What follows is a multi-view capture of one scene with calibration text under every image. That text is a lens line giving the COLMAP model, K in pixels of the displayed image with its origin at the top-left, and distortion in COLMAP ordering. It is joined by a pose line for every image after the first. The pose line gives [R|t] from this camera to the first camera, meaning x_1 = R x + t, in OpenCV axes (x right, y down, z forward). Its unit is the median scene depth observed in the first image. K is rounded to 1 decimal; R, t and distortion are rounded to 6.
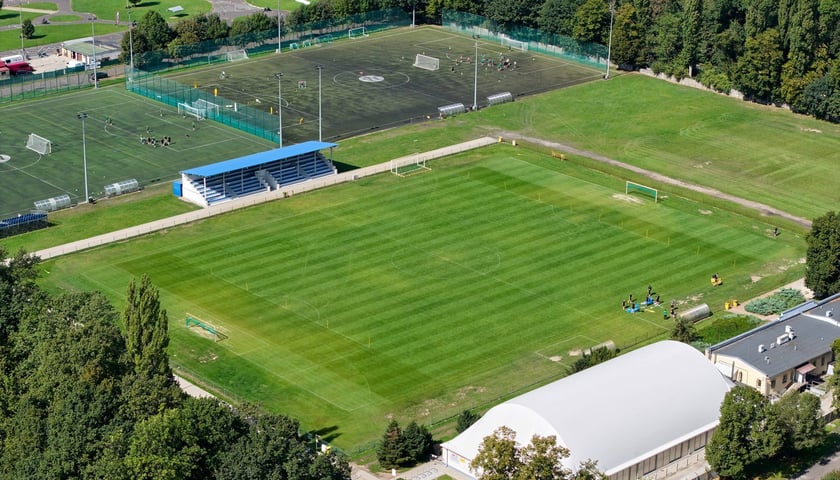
lens RADIAL K [[1681.3, 0, 420.0], [0, 1681.3, 240.0], [0, 0, 1]] dist [-0.023608, -0.066445]
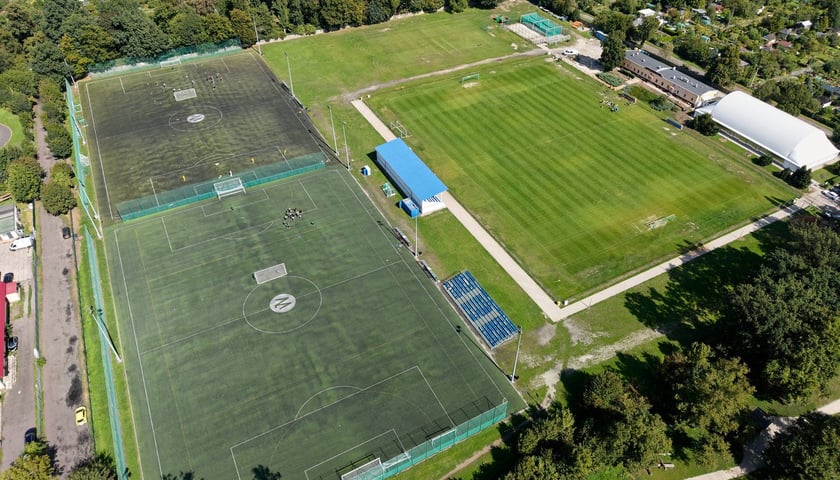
lens RADIAL K [[564.5, 0, 420.0], [0, 564.5, 240.0], [0, 0, 1]] dist [0.007920, -0.003455]
pose [[0.256452, -0.651553, 0.713940, -0.458000], [0.327764, 0.753499, 0.569921, -0.263726], [-0.909287, 0.087847, 0.406793, 0.684956]]
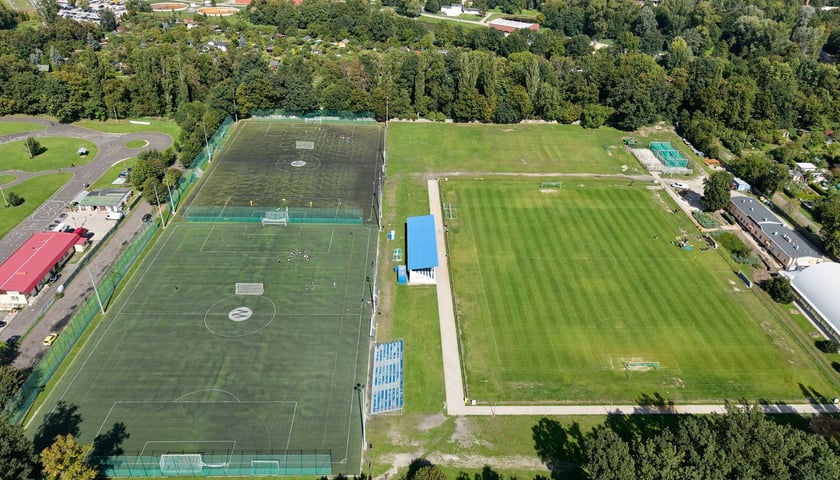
lens RADIAL K [[582.0, 0, 420.0], [0, 582.0, 240.0], [0, 0, 1]] dist [0.061851, -0.094546]
pose [[0.662450, -0.386995, 0.641400, -0.410450], [0.238843, 0.920650, 0.308801, -0.201252], [-0.710009, -0.051371, 0.702316, 0.523392]]
